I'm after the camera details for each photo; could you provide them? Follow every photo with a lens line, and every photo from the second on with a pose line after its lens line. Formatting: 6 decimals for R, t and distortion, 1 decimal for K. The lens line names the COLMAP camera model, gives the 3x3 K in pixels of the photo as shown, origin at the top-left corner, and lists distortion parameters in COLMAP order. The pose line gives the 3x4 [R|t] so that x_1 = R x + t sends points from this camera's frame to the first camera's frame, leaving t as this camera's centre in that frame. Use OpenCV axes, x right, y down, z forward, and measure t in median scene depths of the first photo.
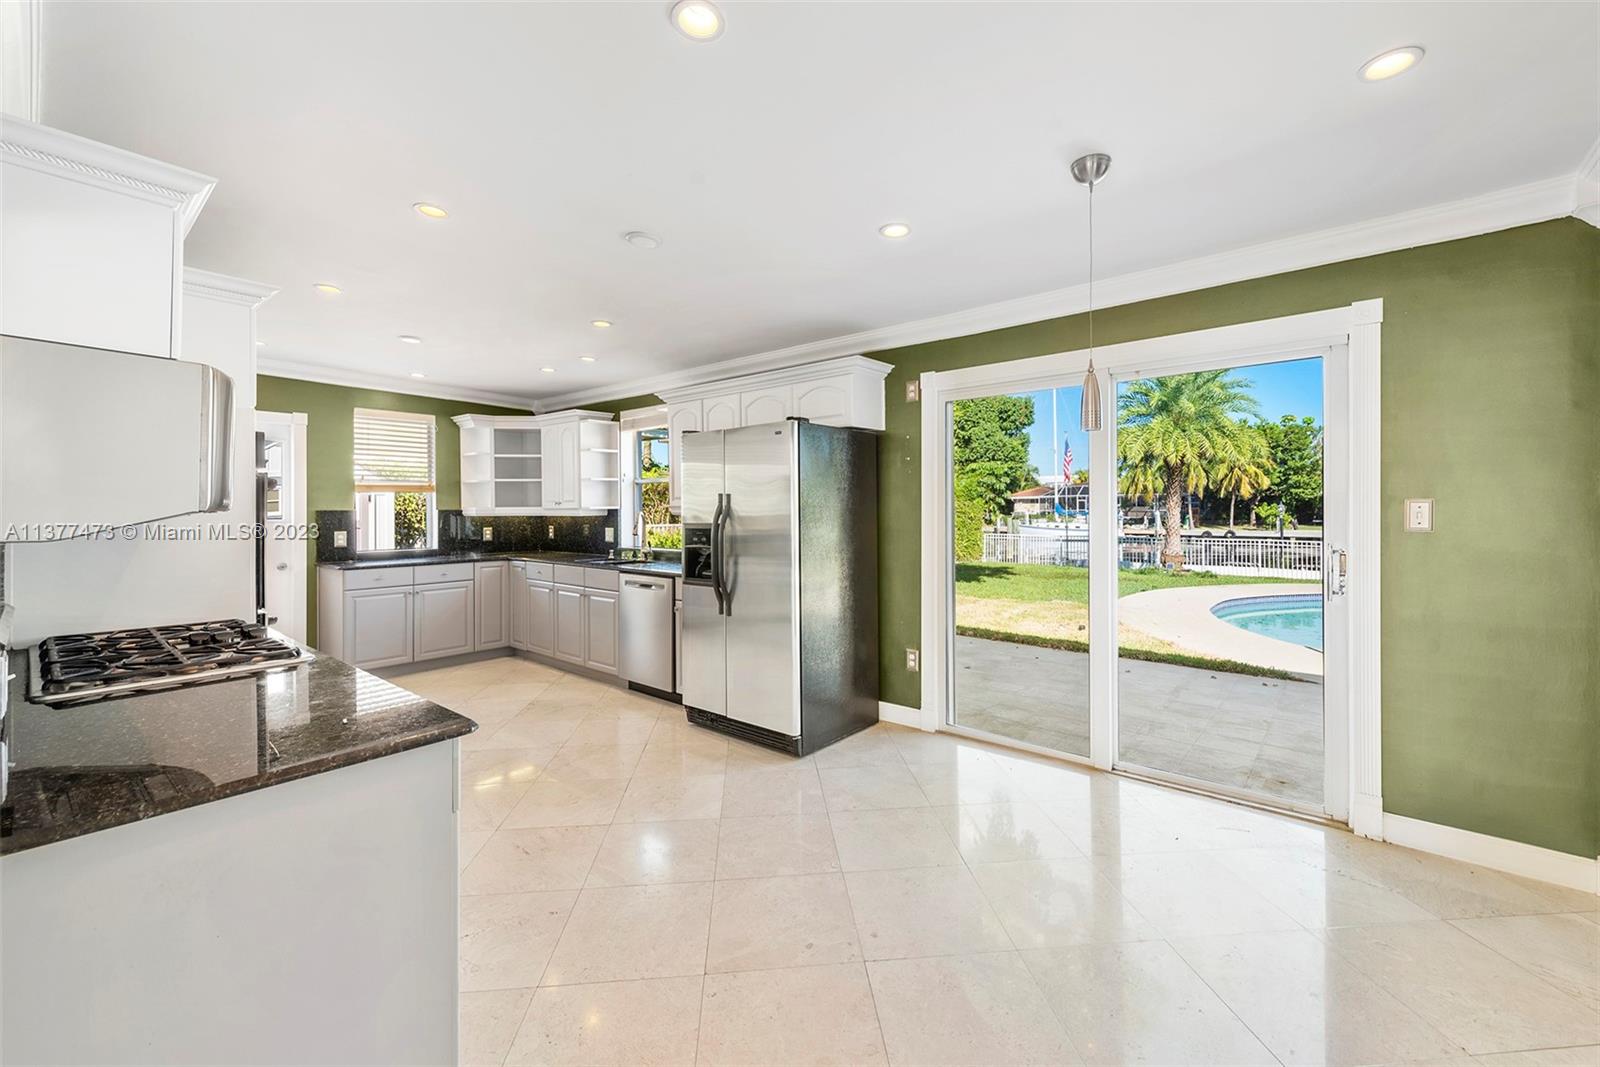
lens RADIAL K [[646.2, 0, 806.3], [0, 646.2, 505.7], [0, 0, 1]] dist [0.005225, -0.000204]
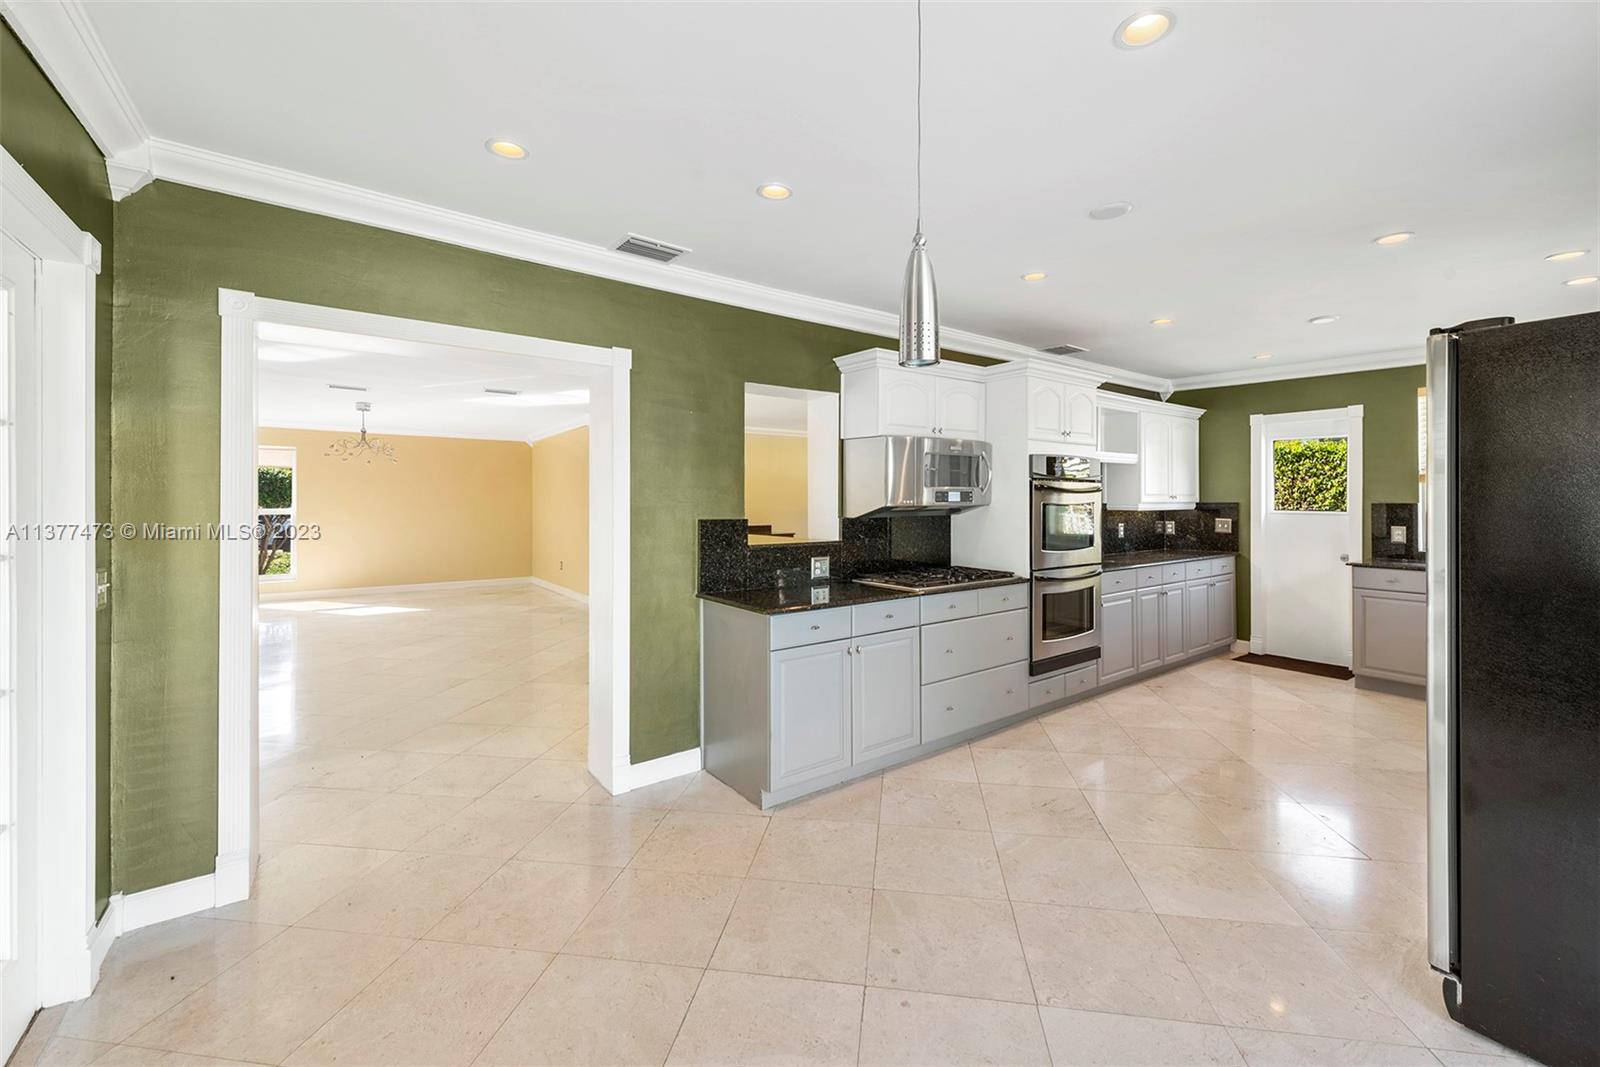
lens RADIAL K [[636.9, 0, 807.8], [0, 636.9, 495.0], [0, 0, 1]] dist [-0.001555, -0.000335]
pose [[-0.241215, -0.004327, -0.970462, 0.356648], [0.007226, 0.999954, -0.006254, -0.004868], [0.970445, -0.008521, -0.241172, 0.401610]]
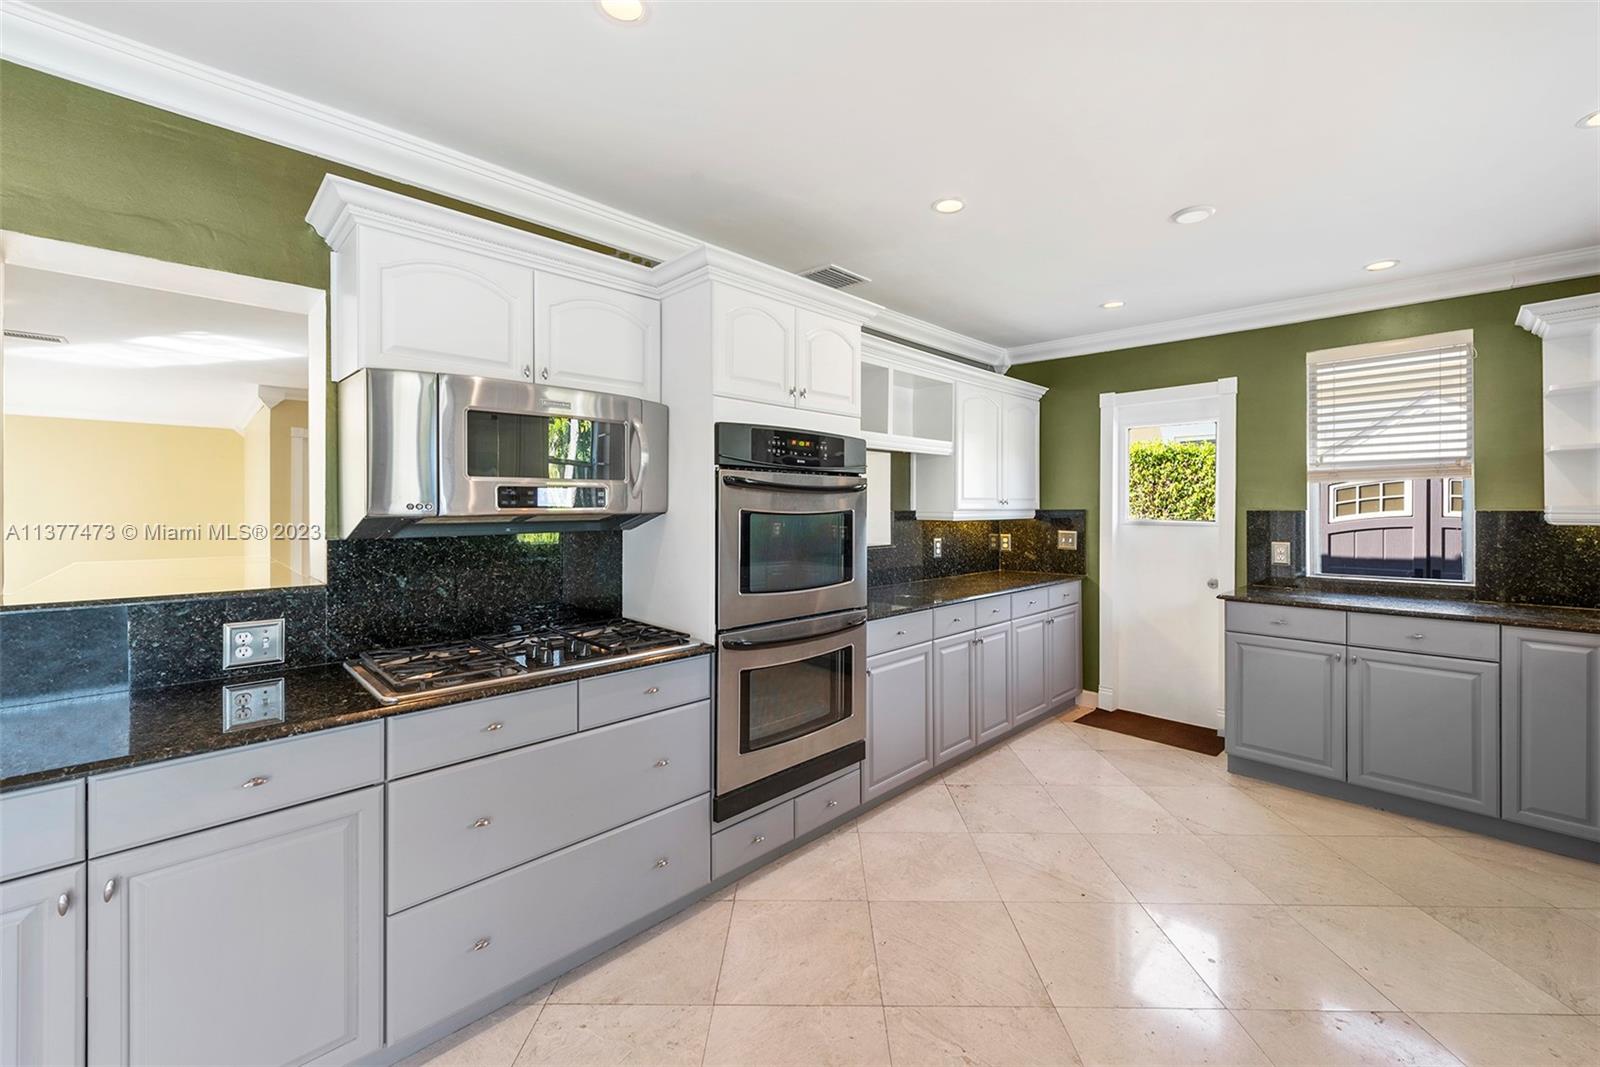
lens RADIAL K [[646.2, 0, 806.3], [0, 646.2, 505.7], [0, 0, 1]] dist [0.005225, -0.000204]
pose [[-0.088589, 0.000398, -0.996068, -0.006194], [0.005479, 0.999985, -0.000088, -0.000599], [0.996053, -0.005466, -0.088590, 0.565968]]
